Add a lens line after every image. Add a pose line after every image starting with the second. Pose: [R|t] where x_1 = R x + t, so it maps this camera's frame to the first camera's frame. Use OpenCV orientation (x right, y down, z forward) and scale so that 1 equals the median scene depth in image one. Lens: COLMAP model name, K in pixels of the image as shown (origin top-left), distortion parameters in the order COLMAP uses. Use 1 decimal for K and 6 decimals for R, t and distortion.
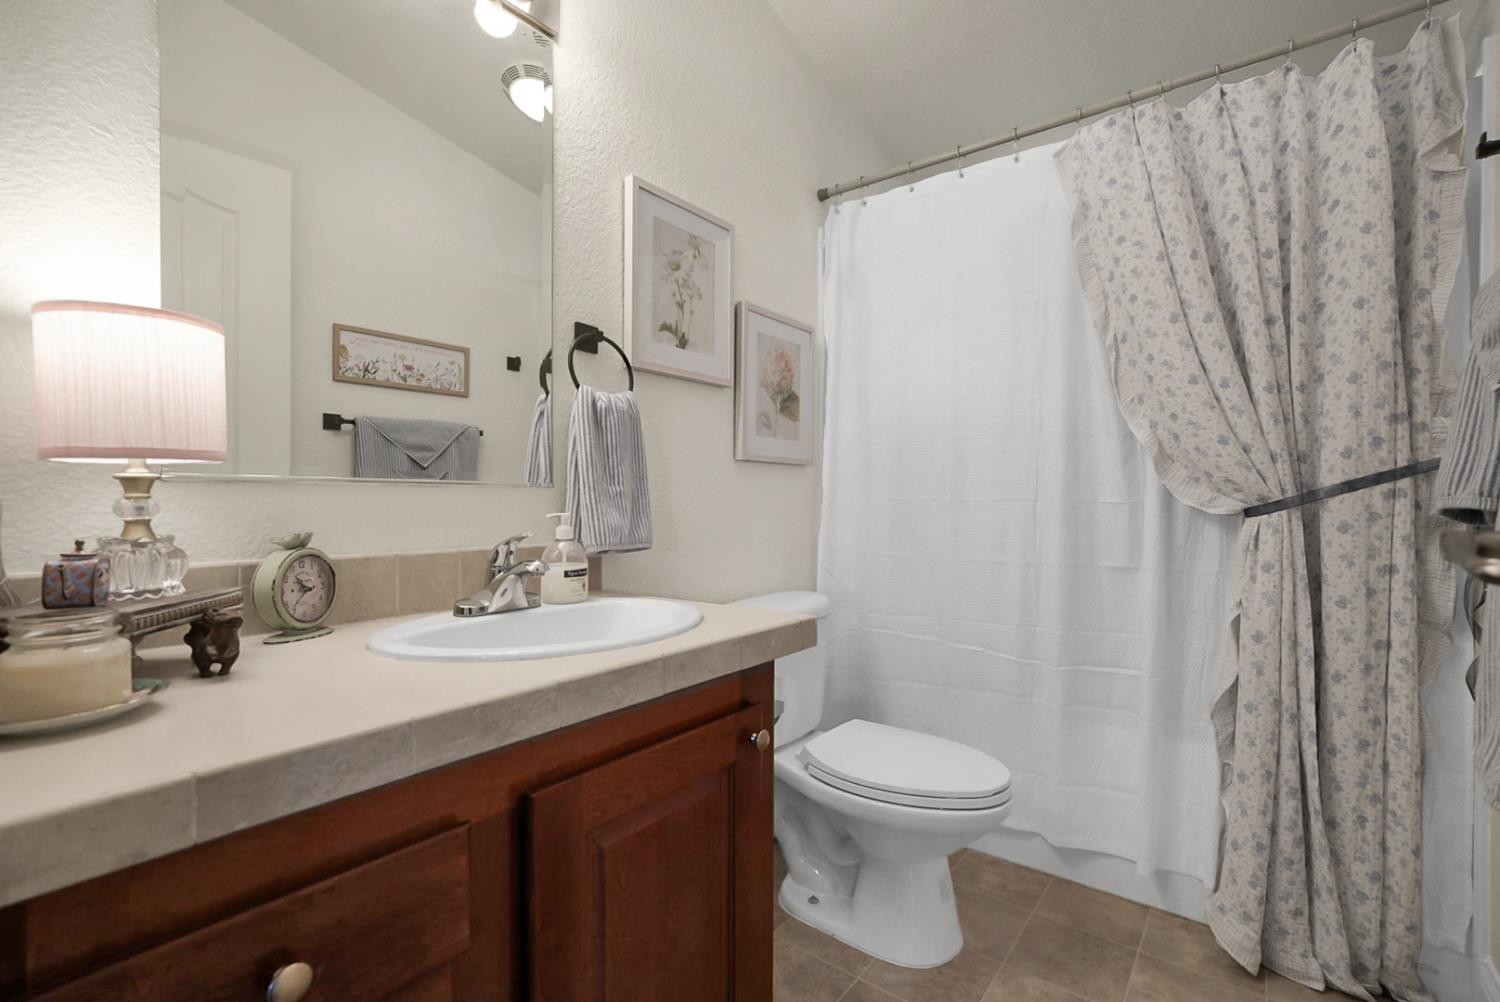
lens RADIAL K [[672.4, 0, 745.9], [0, 672.4, 520.6], [0, 0, 1]] dist [-0.000032, -0.000008]
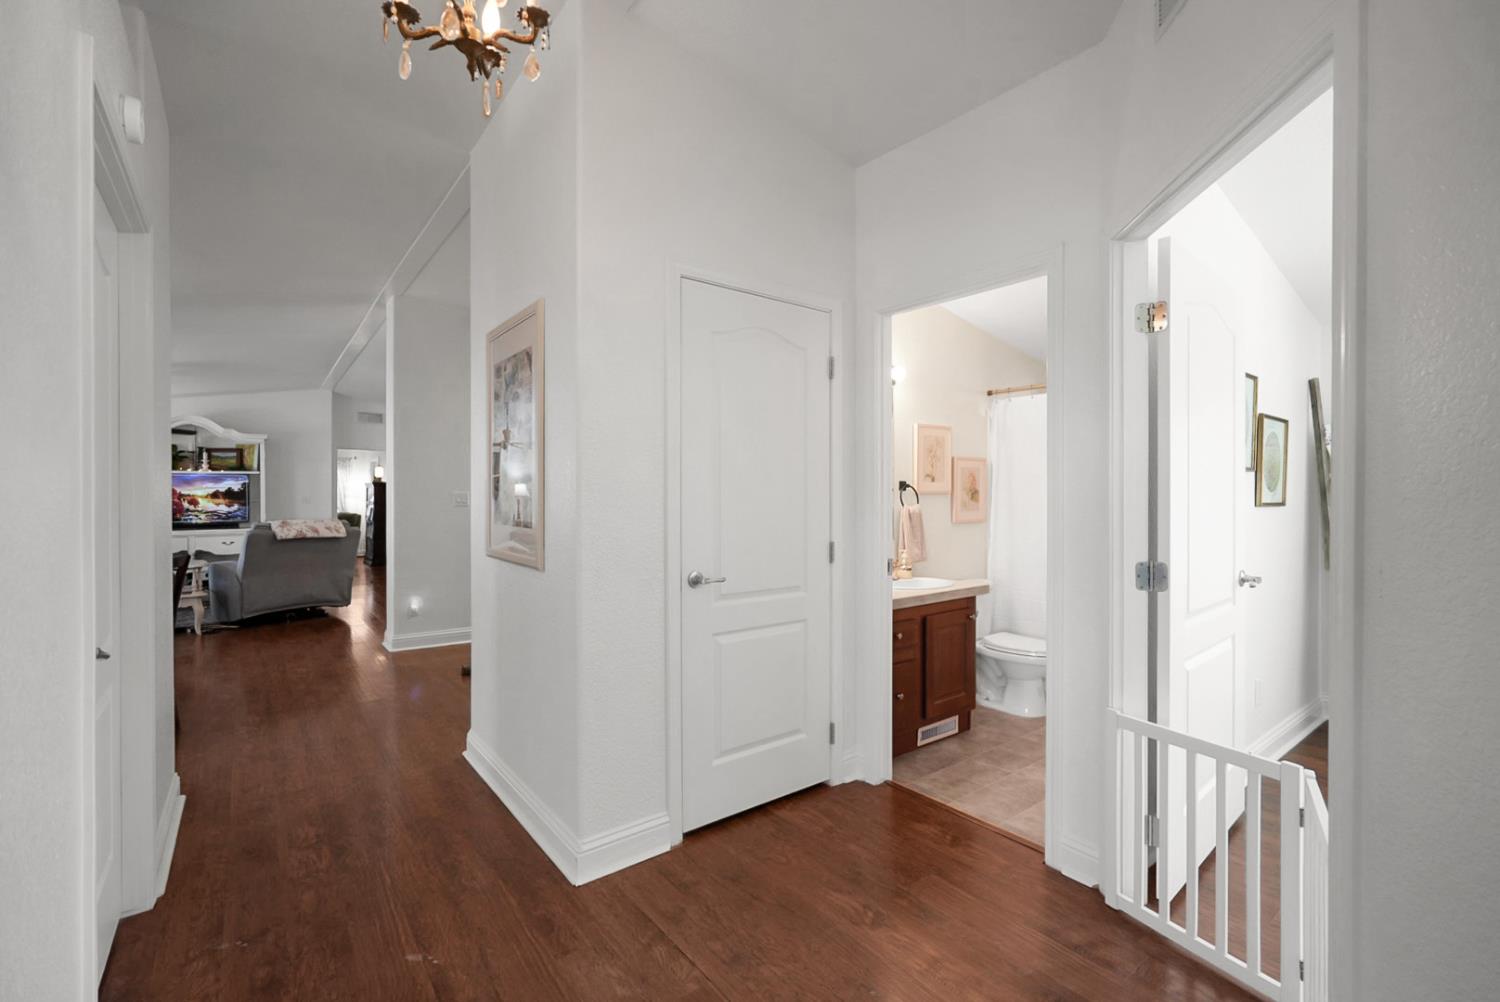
lens RADIAL K [[651.5, 0, 750.0], [0, 651.5, 501.0], [0, 0, 1]] dist [-0.001214, -0.000023]
pose [[0.972152, 0.001255, -0.234347, -0.186718], [-0.006348, 0.999760, -0.020977, -0.123800], [0.234264, 0.021881, 0.971927, -1.553318]]
